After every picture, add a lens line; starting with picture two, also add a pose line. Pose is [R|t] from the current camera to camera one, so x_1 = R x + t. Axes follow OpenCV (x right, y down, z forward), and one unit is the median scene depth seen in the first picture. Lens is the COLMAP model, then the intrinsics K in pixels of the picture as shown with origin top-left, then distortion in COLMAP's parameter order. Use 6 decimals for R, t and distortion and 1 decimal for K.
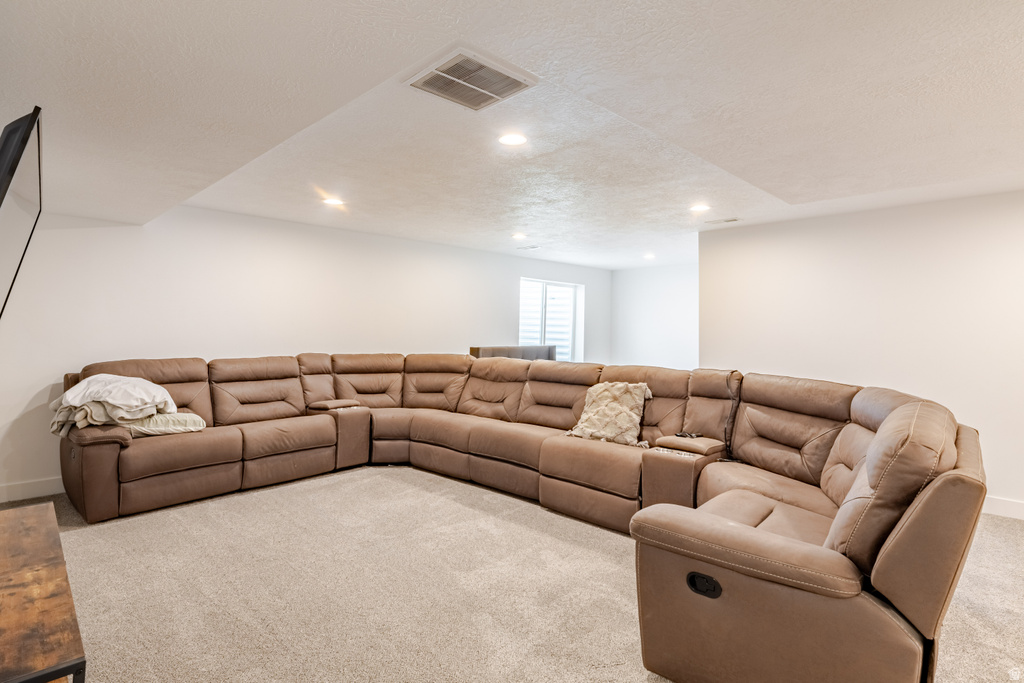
lens RADIAL K [[521.6, 0, 511.8], [0, 521.6, 326.7], [0, 0, 1]] dist [0.000885, -0.000111]
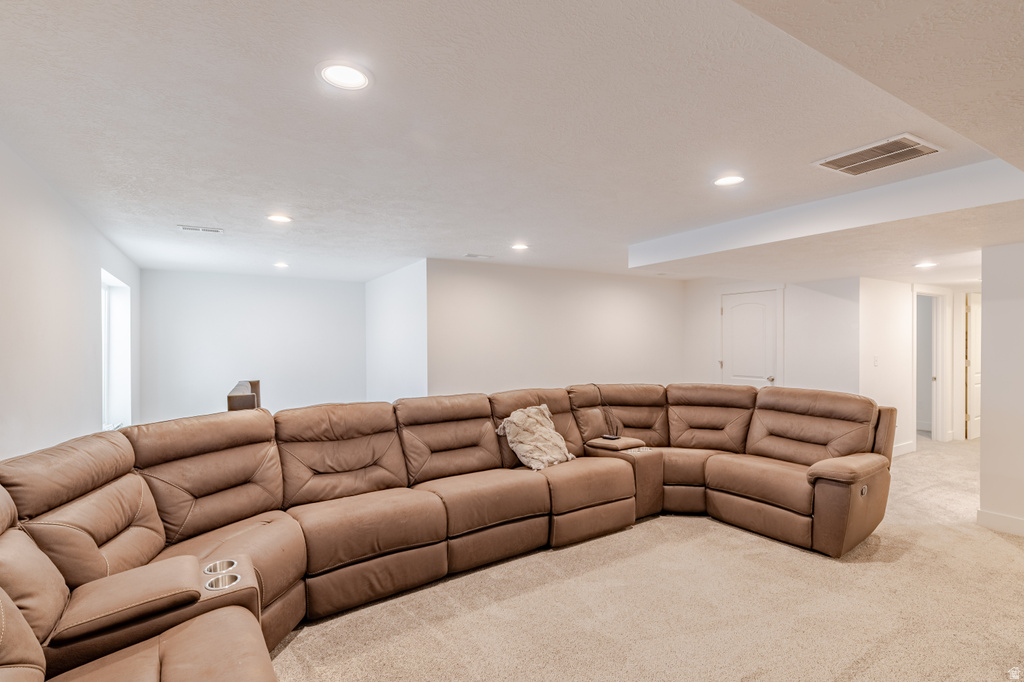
lens RADIAL K [[484.6, 0, 512.0], [0, 484.6, 341.0], [0, 0, 1]] dist [0.002075, -0.000235]
pose [[0.238868, -0.016418, 0.970913, -0.680829], [0.001906, 0.999863, 0.016439, -0.039441], [-0.971050, -0.002076, 0.238867, 0.729482]]
